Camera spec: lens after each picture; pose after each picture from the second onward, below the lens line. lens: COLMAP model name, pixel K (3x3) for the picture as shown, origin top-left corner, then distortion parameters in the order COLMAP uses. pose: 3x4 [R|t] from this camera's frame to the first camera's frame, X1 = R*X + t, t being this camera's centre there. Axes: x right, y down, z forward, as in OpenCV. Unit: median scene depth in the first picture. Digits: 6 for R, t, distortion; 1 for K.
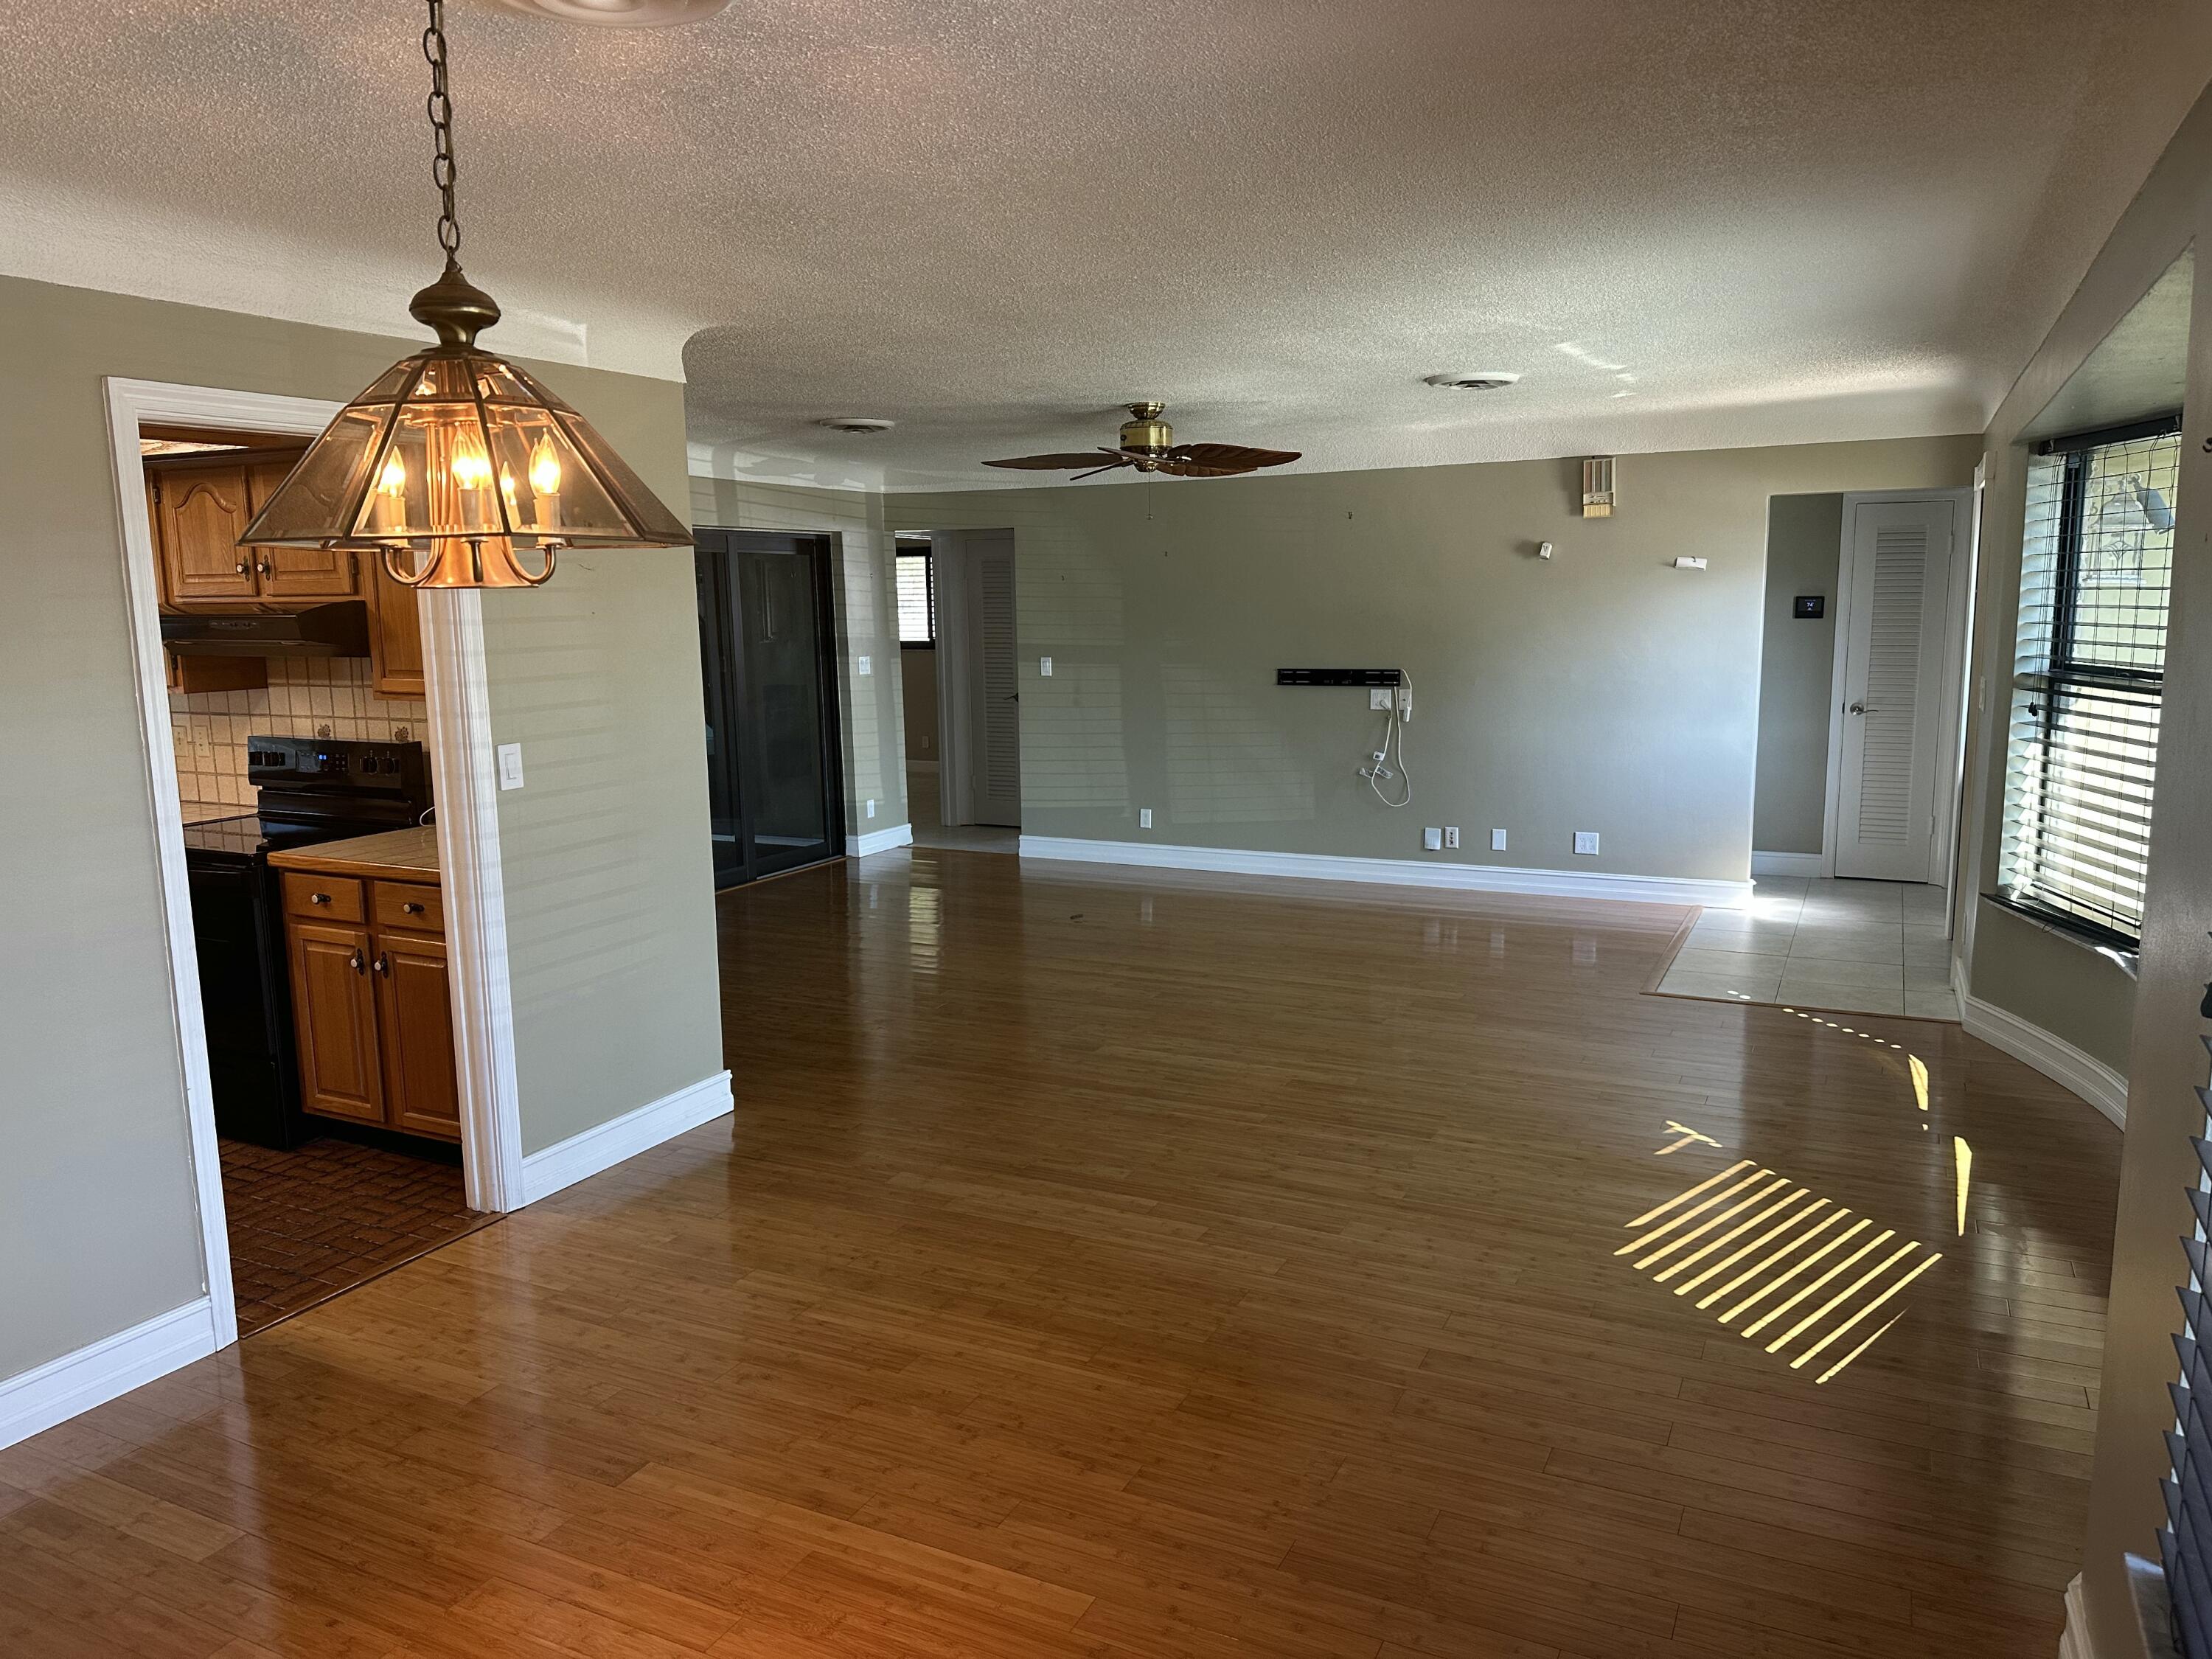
lens RADIAL K [[1557.3, 0, 1100.6], [0, 1557.3, 836.7], [0, 0, 1]] dist [-0.005263, -0.003968]
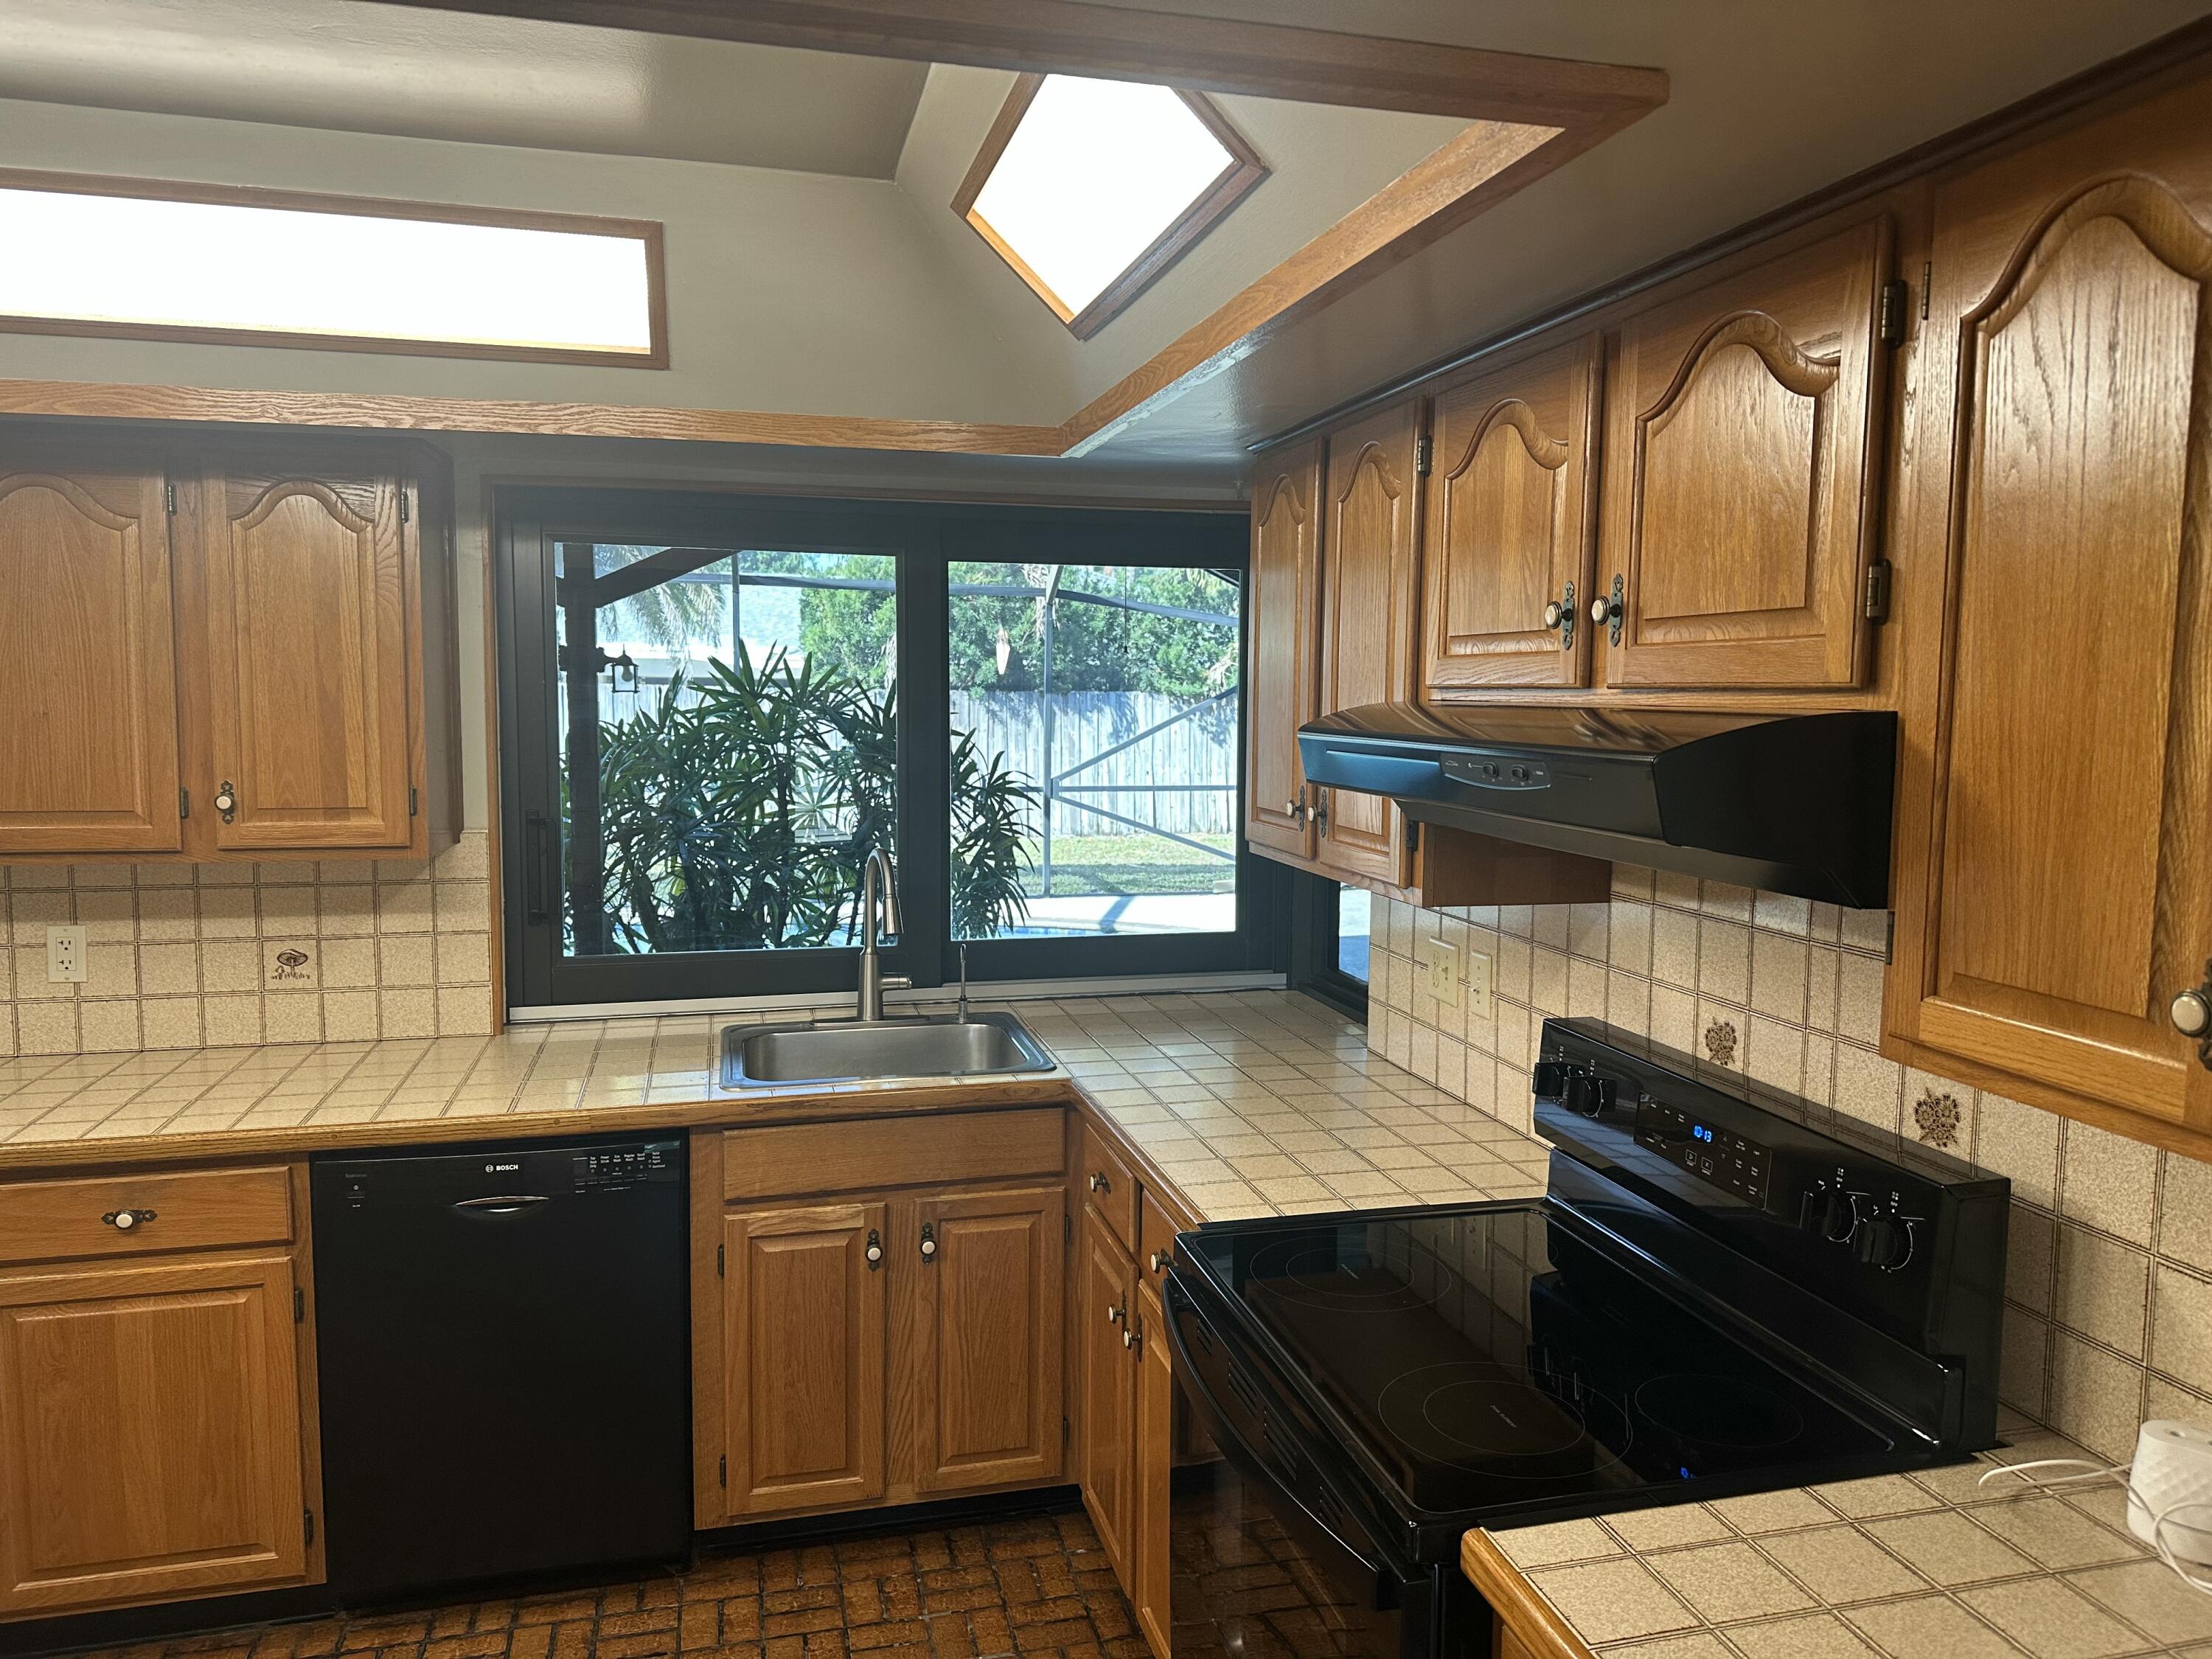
lens RADIAL K [[1557.3, 0, 1101.3], [0, 1557.3, 828.5], [0, 0, 1]] dist [-0.005263, -0.003968]
pose [[0.645393, 0.089439, -0.758596, -0.336927], [-0.138260, 0.990396, -0.000859, -0.106468], [0.751233, 0.105438, 0.651561, 0.681922]]
